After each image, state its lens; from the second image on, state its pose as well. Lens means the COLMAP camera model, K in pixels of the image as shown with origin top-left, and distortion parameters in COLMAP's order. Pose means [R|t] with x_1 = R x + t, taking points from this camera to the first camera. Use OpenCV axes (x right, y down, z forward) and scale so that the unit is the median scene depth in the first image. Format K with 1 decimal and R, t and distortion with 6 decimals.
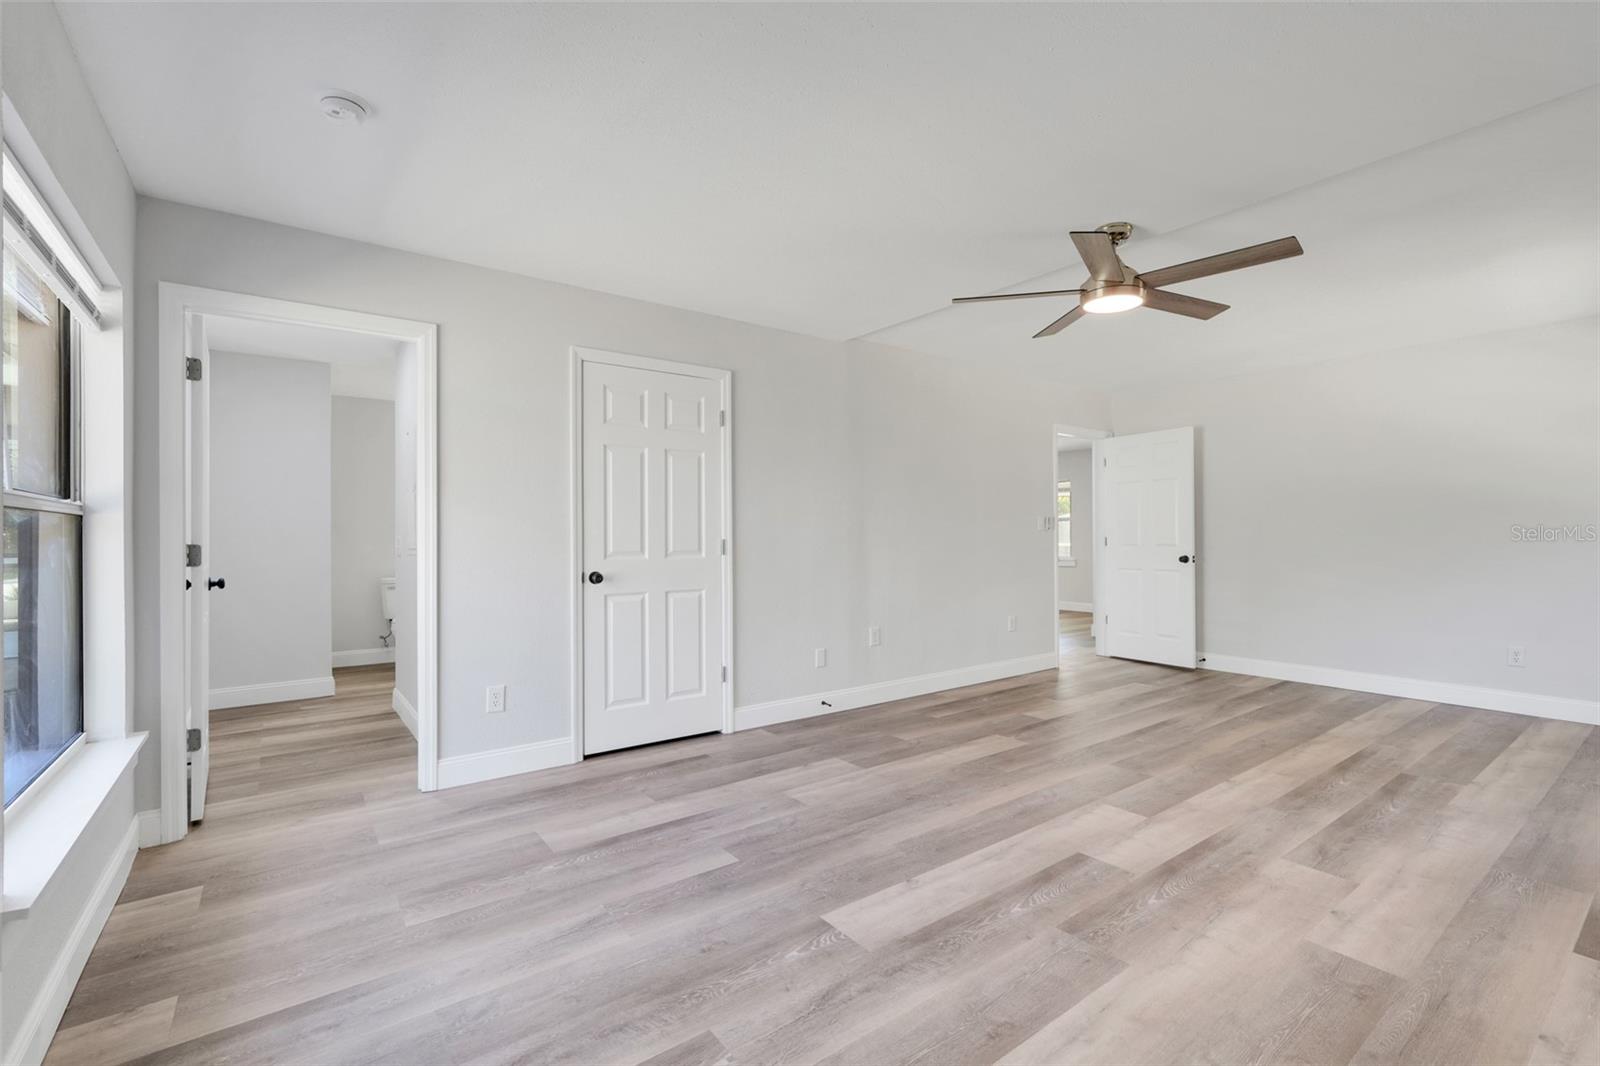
lens RADIAL K [[700.3, 0, 803.8], [0, 700.3, 541.5], [0, 0, 1]] dist [-0.003318, 0.004118]
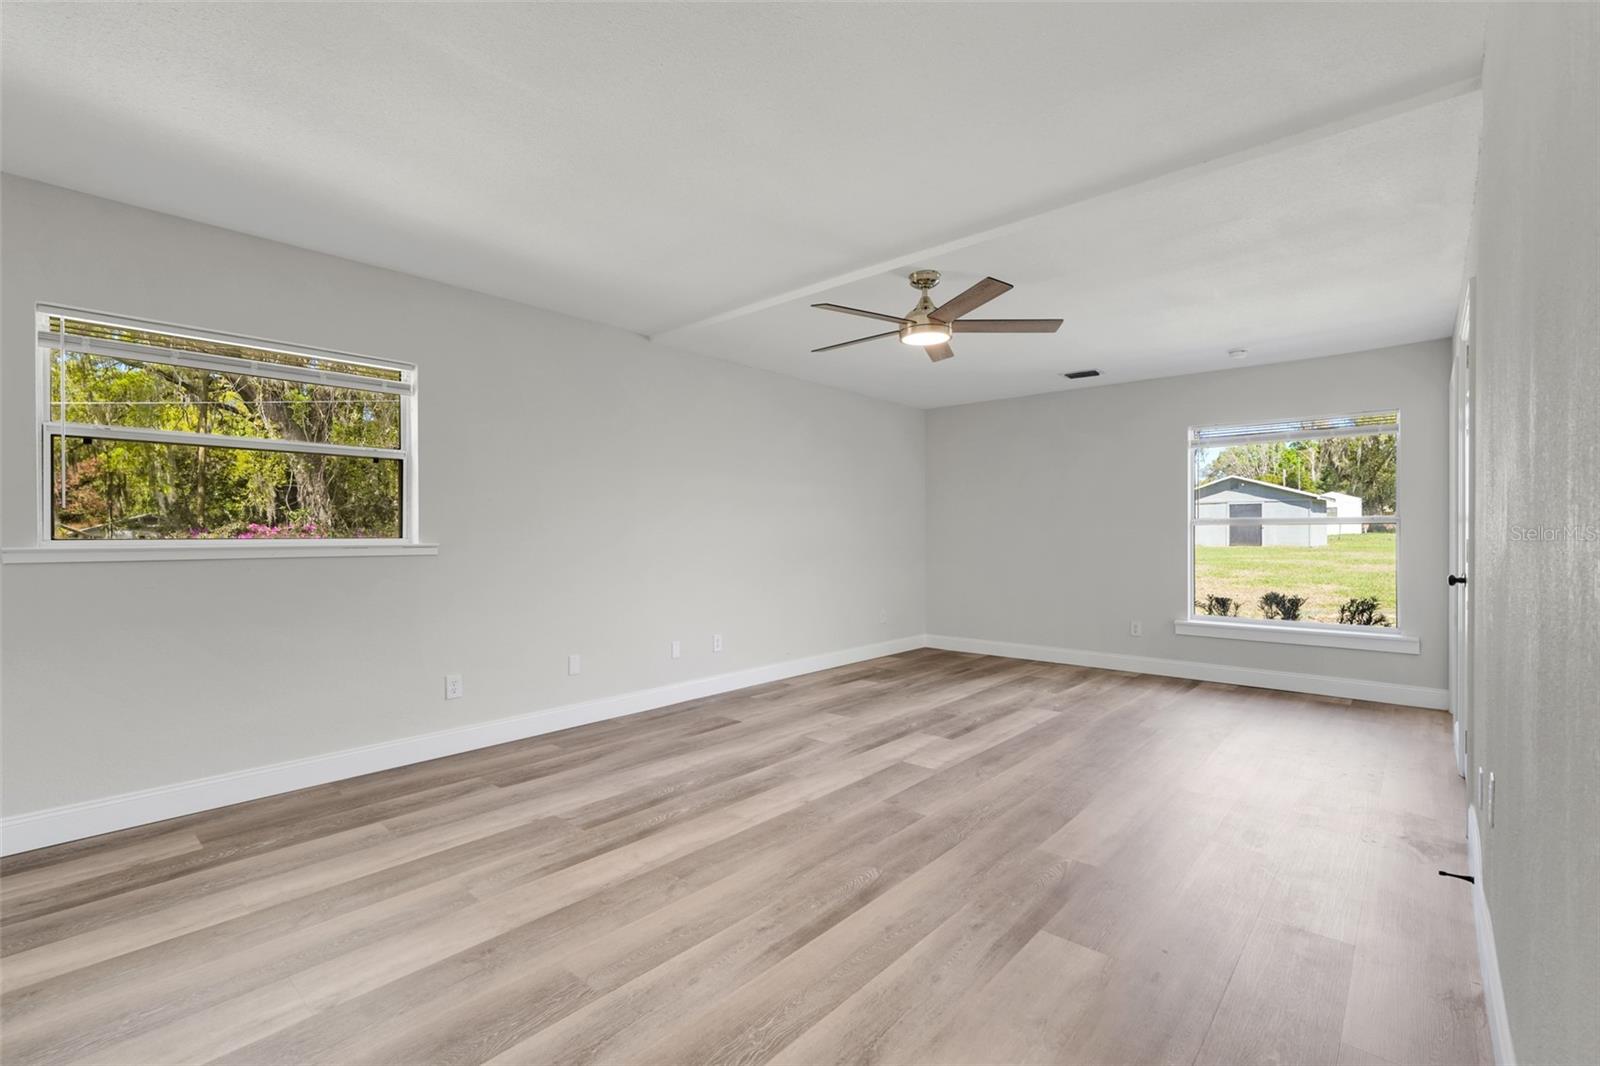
lens RADIAL K [[700.3, 0, 794.4], [0, 700.3, 536.8], [0, 0, 1]] dist [-0.003318, 0.004118]
pose [[-0.982322, 0.002446, -0.187184, 0.902846], [0.001721, 0.999990, 0.004032, -0.012156], [0.187192, 0.003639, -0.982317, 2.163464]]
